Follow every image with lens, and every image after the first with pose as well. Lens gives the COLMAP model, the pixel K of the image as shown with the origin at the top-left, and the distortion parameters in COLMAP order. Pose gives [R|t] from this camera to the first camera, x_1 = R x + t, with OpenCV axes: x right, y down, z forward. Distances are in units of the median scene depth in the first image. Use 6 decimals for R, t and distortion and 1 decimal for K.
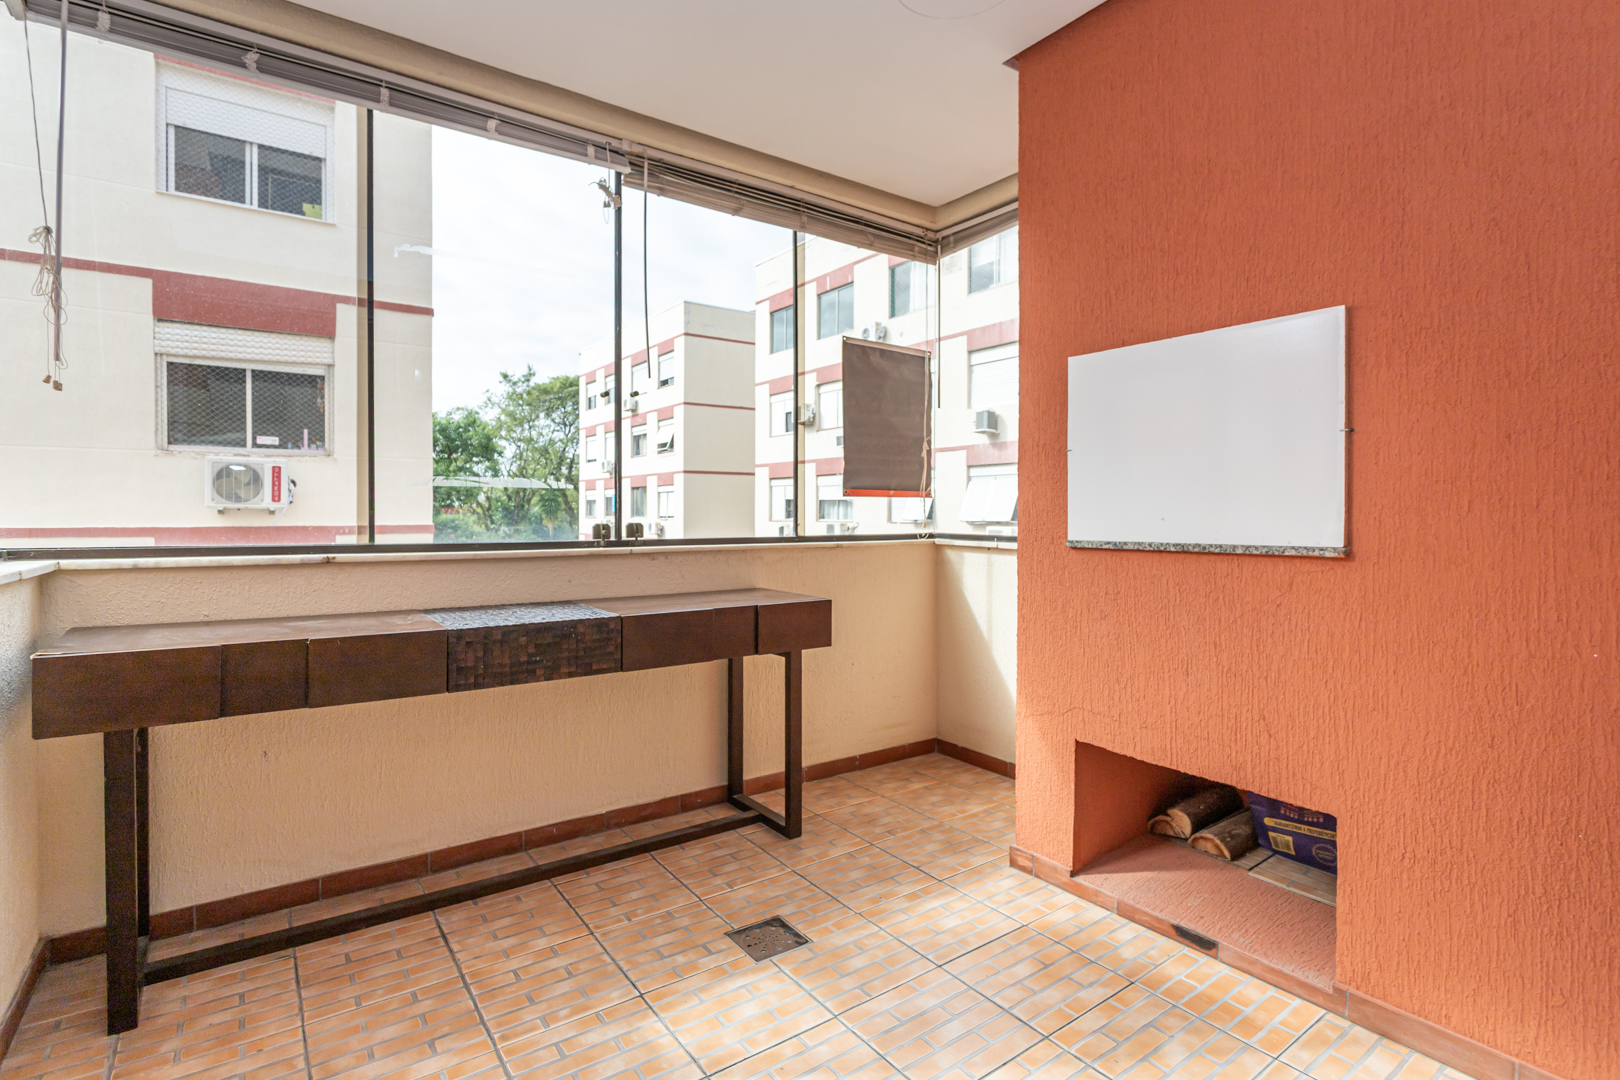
lens RADIAL K [[771.2, 0, 808.1], [0, 771.2, 532.3], [0, 0, 1]] dist [-0.005409, 0.002048]
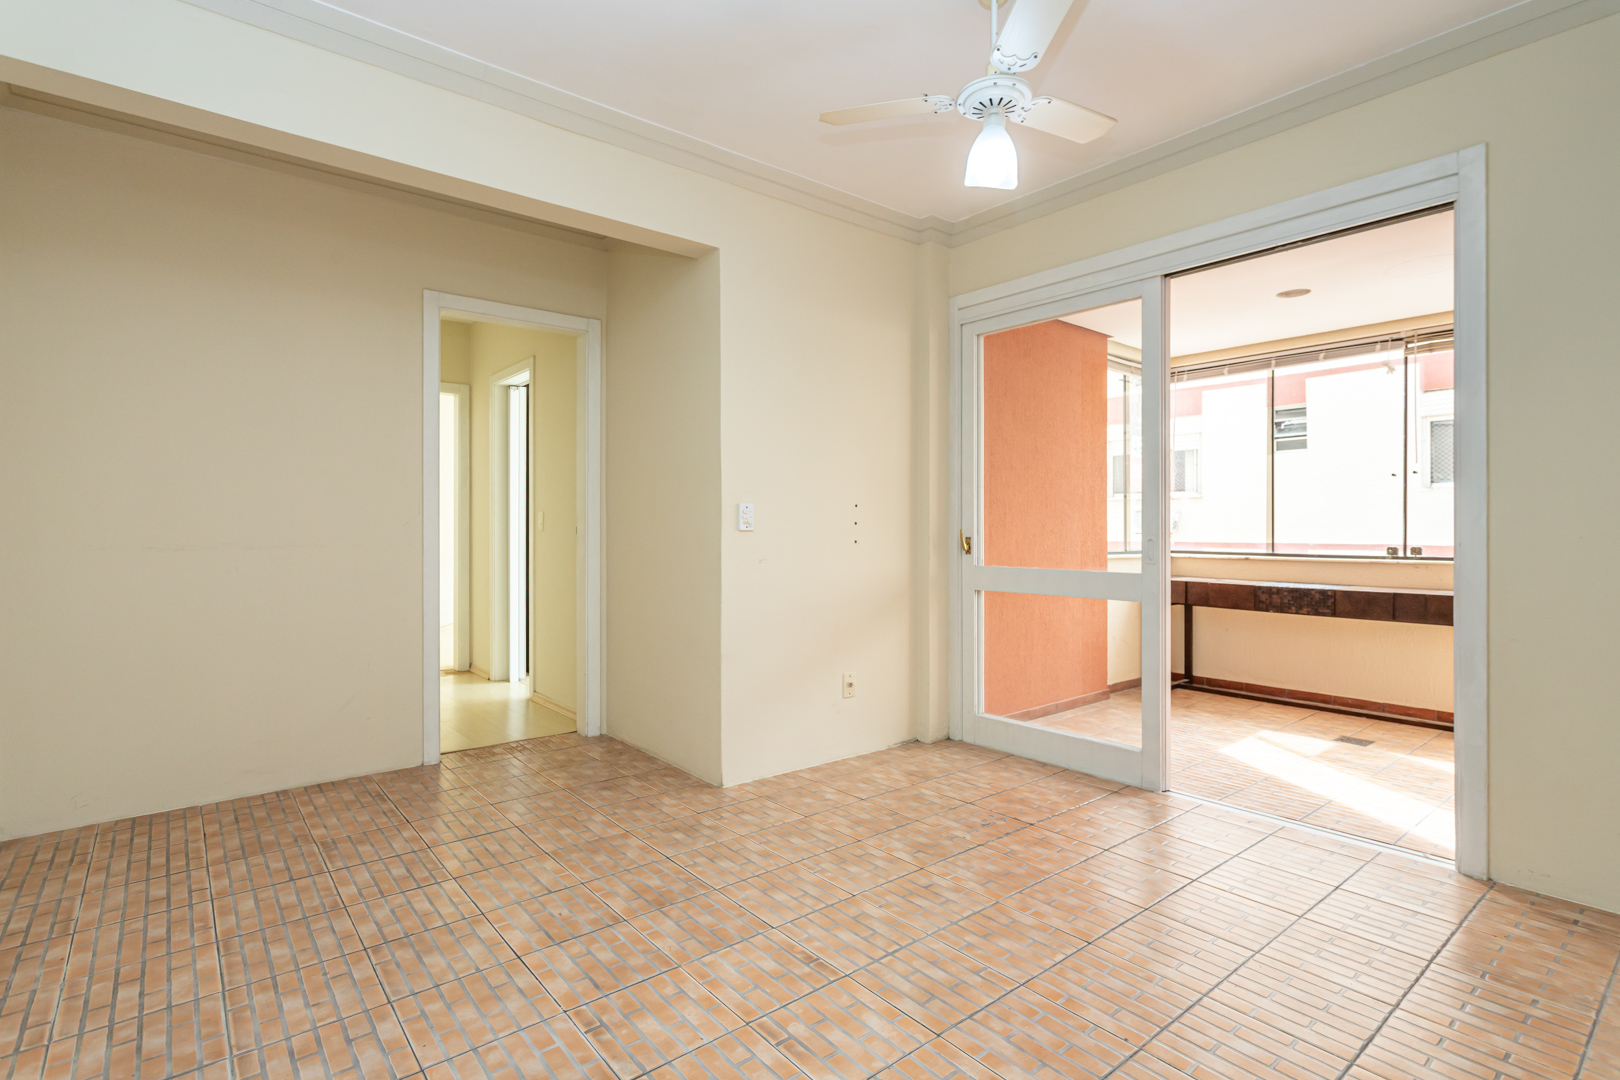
lens RADIAL K [[771.2, 0, 818.2], [0, 771.2, 515.3], [0, 0, 1]] dist [-0.005409, 0.002048]
pose [[0.067878, -0.021306, -0.997466, 1.433311], [-0.024337, 0.999439, -0.023004, -0.010155], [0.997397, 0.025837, 0.067321, -0.456347]]
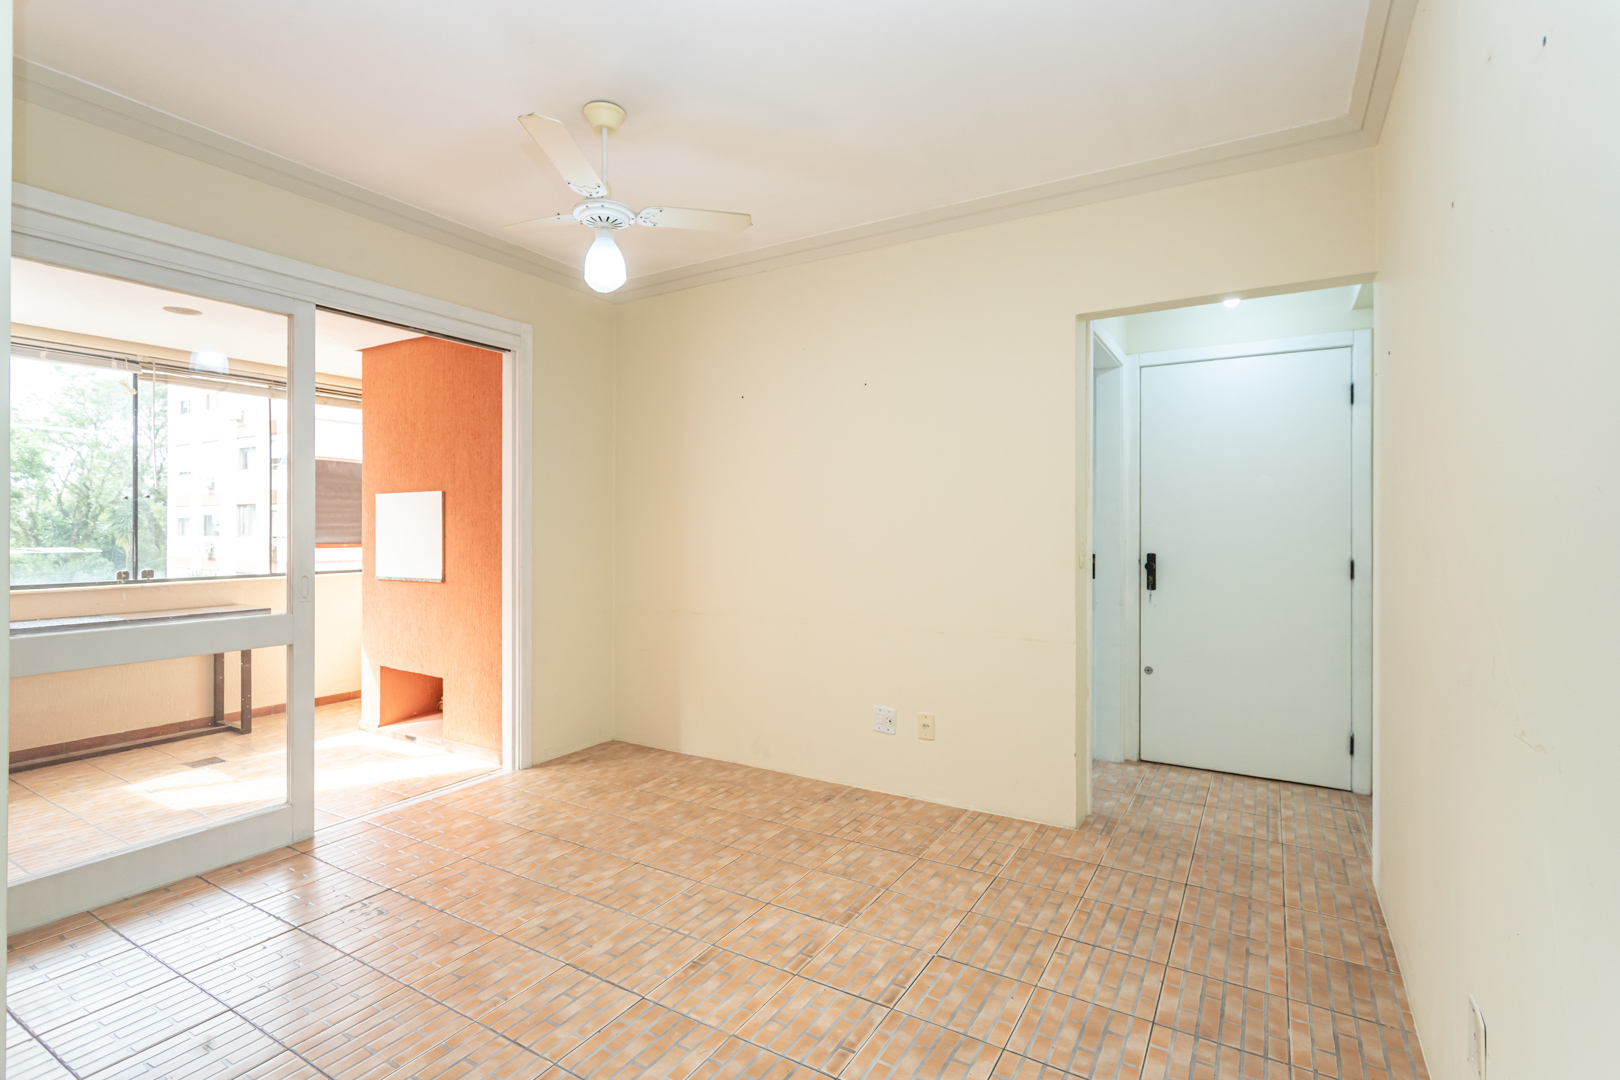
lens RADIAL K [[771.2, 0, 796.6], [0, 771.2, 529.7], [0, 0, 1]] dist [-0.005409, 0.002048]
pose [[0.924824, -0.004682, 0.380367, 0.488217], [0.012575, 0.999754, -0.018269, -0.054283], [-0.380188, 0.021679, 0.924655, -1.212218]]
